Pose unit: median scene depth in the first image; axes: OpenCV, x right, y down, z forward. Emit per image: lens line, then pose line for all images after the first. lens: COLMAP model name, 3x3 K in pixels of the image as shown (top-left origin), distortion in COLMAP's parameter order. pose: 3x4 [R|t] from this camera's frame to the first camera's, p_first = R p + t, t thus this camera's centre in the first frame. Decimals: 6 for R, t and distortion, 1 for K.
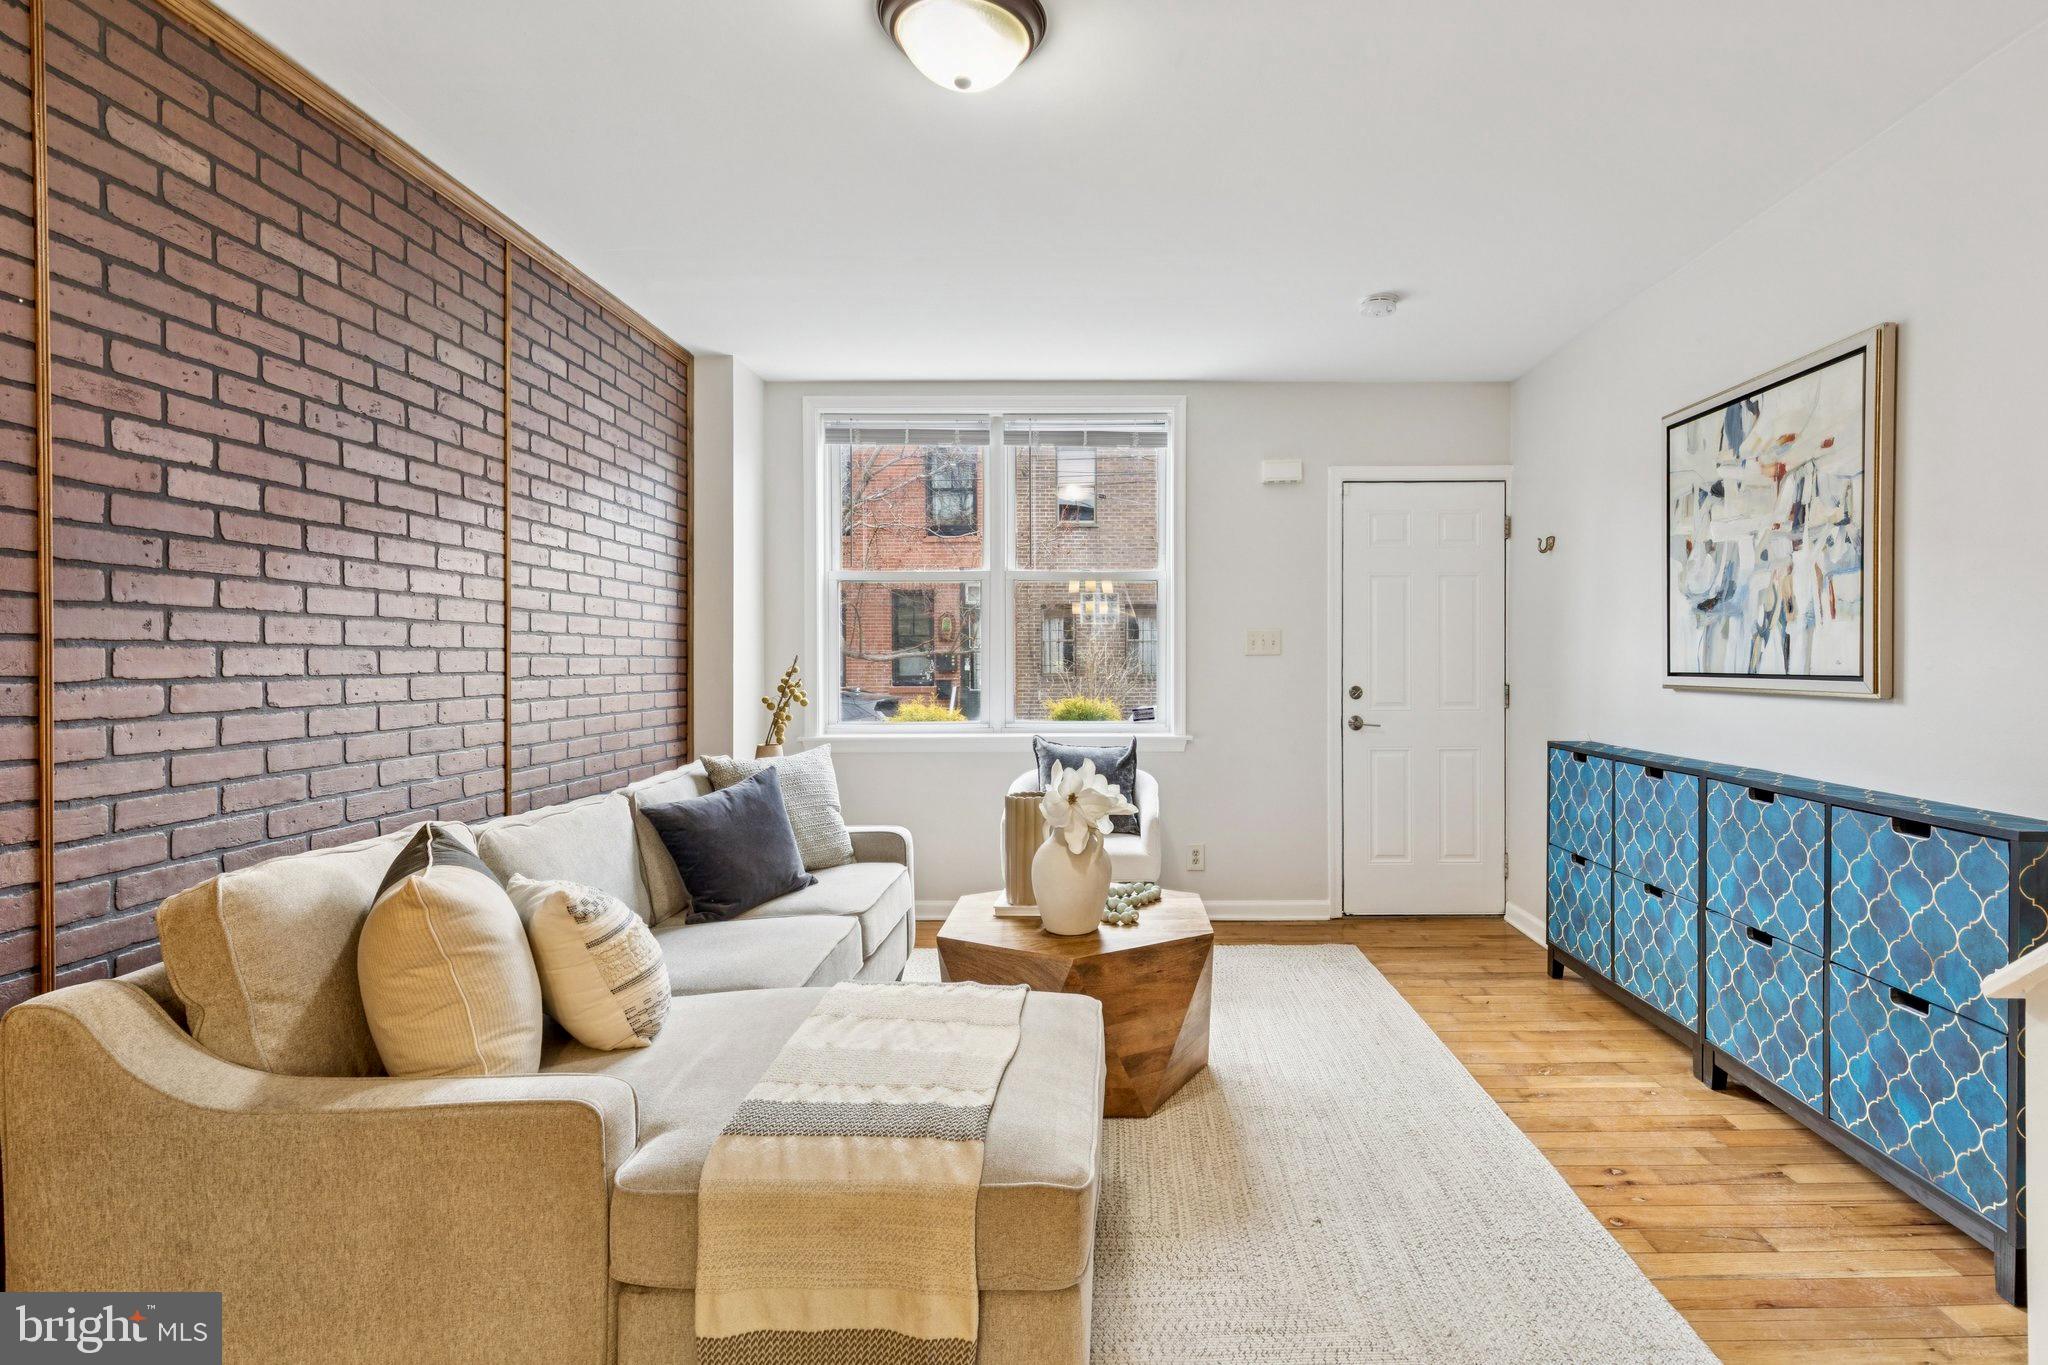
lens RADIAL K [[930.3, 0, 1016.6], [0, 930.3, 674.1], [0, 0, 1]] dist [0.001040, -0.001186]
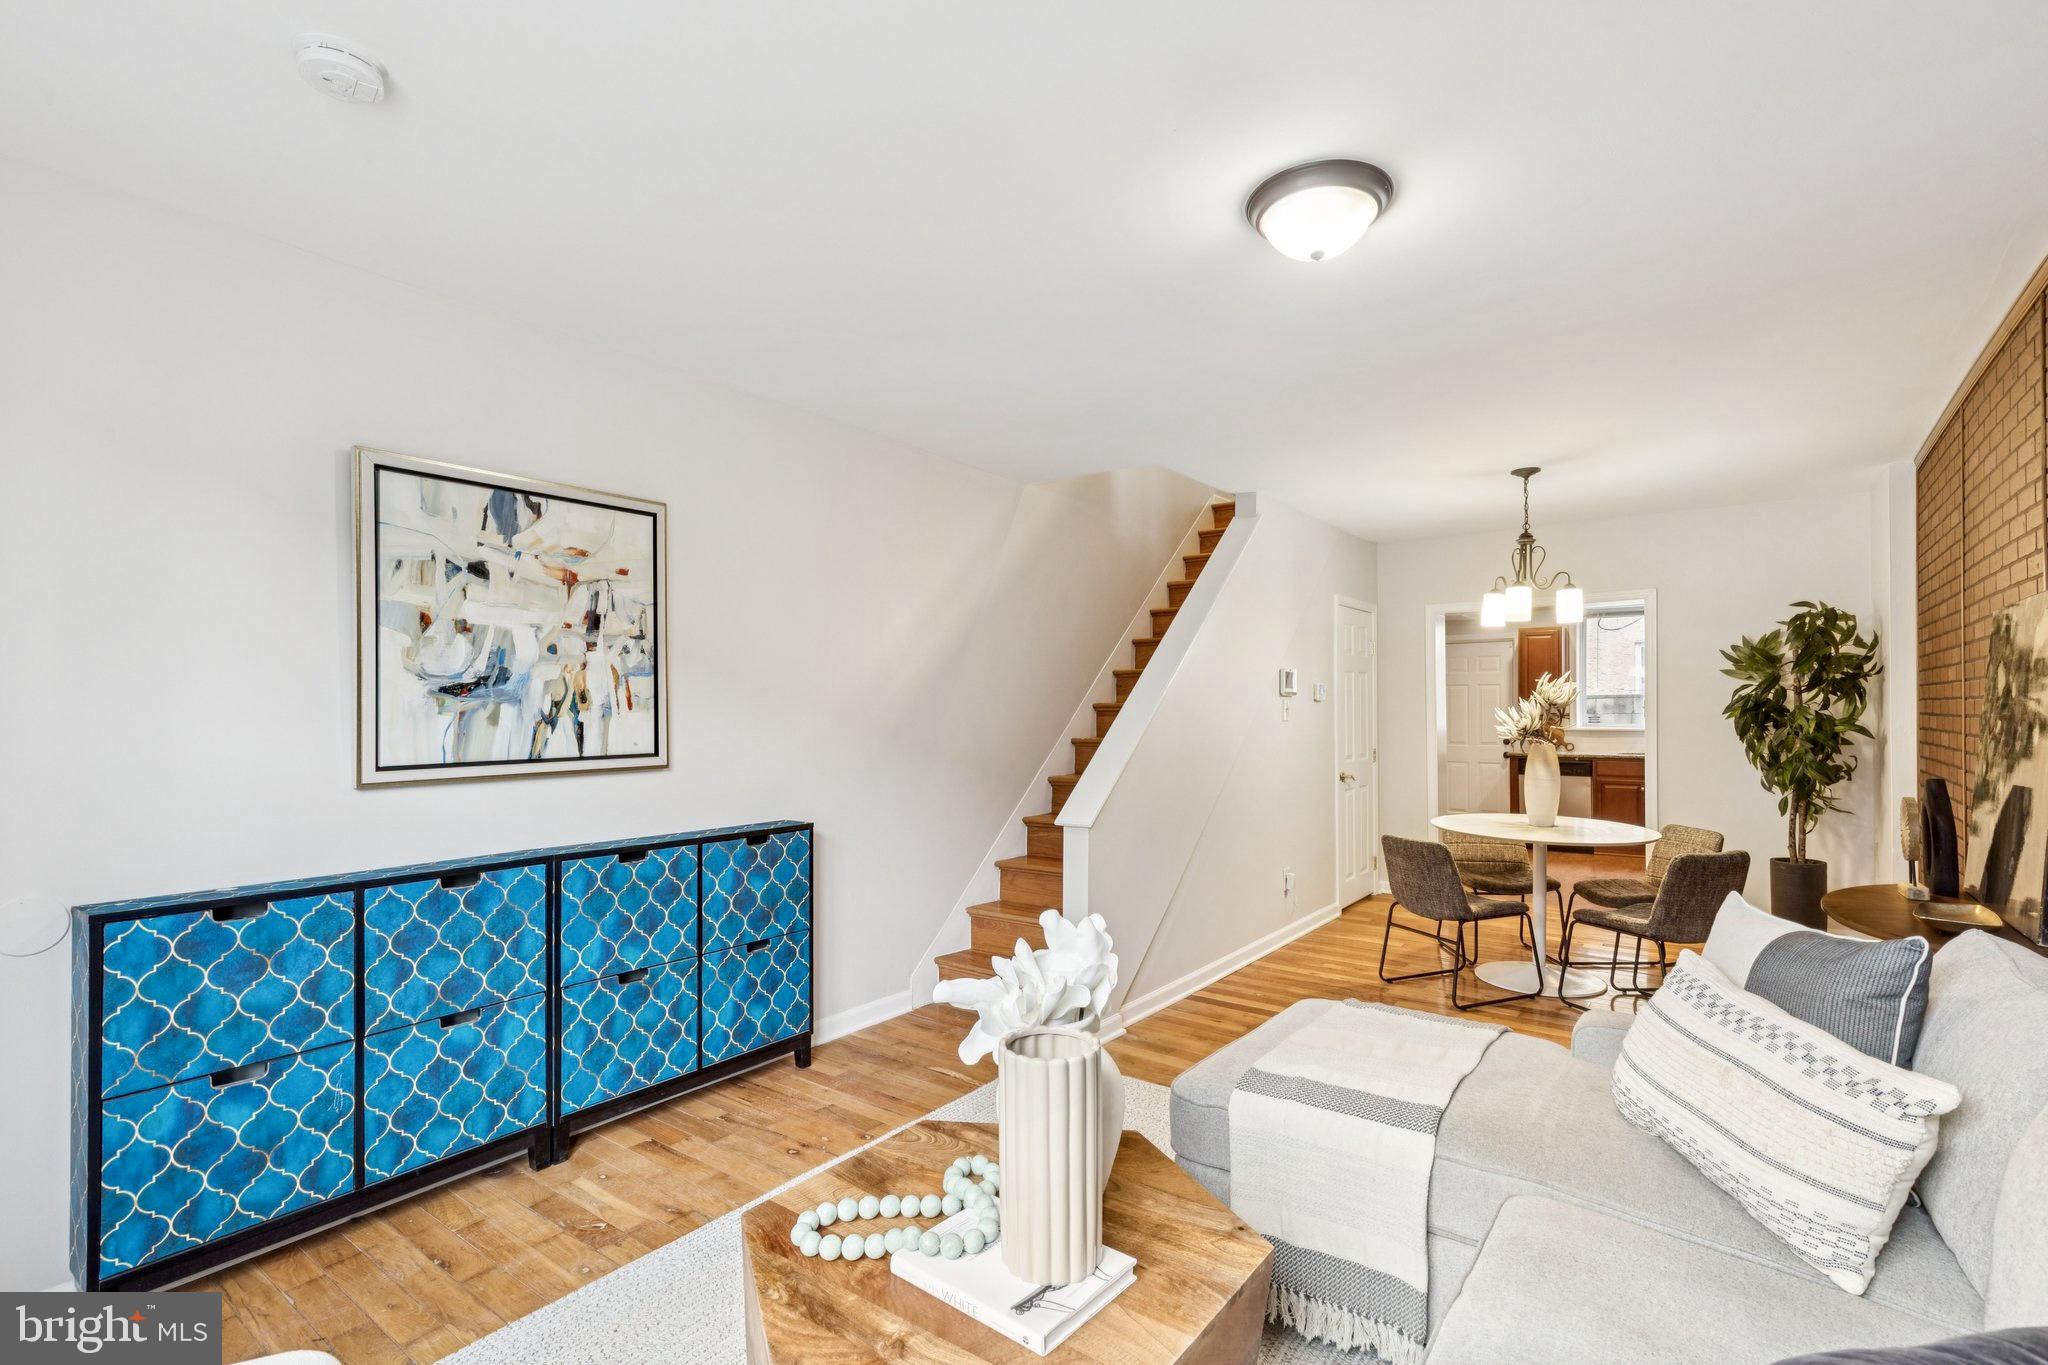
lens RADIAL K [[930.3, 0, 1063.6], [0, 930.3, 719.8], [0, 0, 1]] dist [0.001040, -0.001186]
pose [[-0.860418, 0.005401, 0.509560, -0.275659], [0.020993, 0.999471, 0.024854, -0.061347], [-0.509156, 0.032082, -0.860076, 1.688324]]
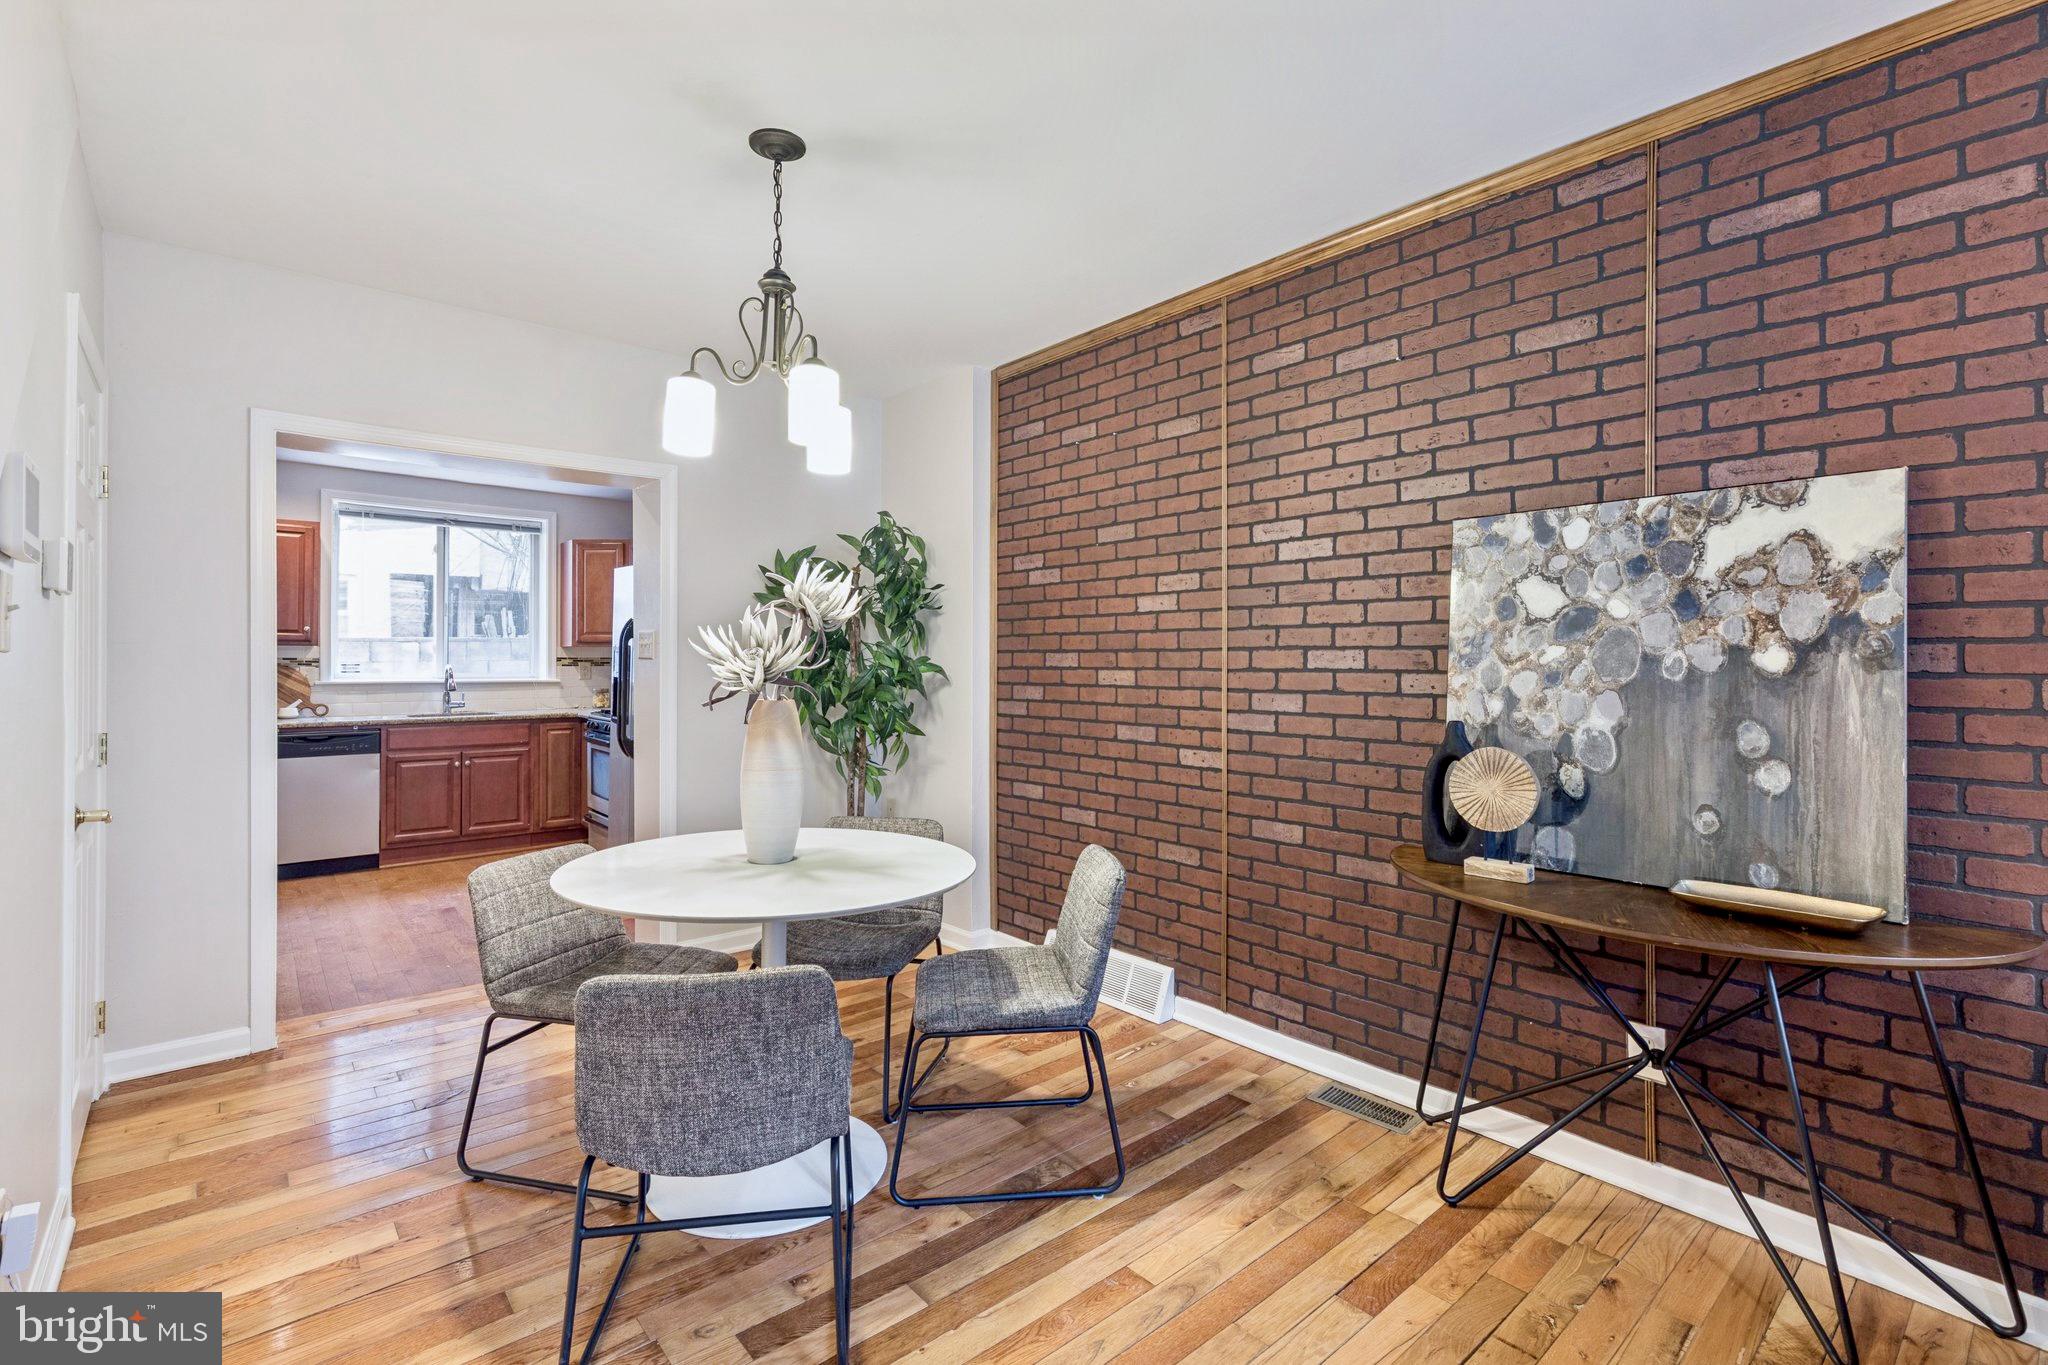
lens RADIAL K [[930.3, 0, 1056.7], [0, 930.3, 652.6], [0, 0, 1]] dist [0.001040, -0.001186]
pose [[-0.673087, -0.004623, -0.739549, 0.231661], [-0.011381, 0.999927, 0.004107, -0.010400], [0.739476, 0.011181, -0.673090, 0.697409]]
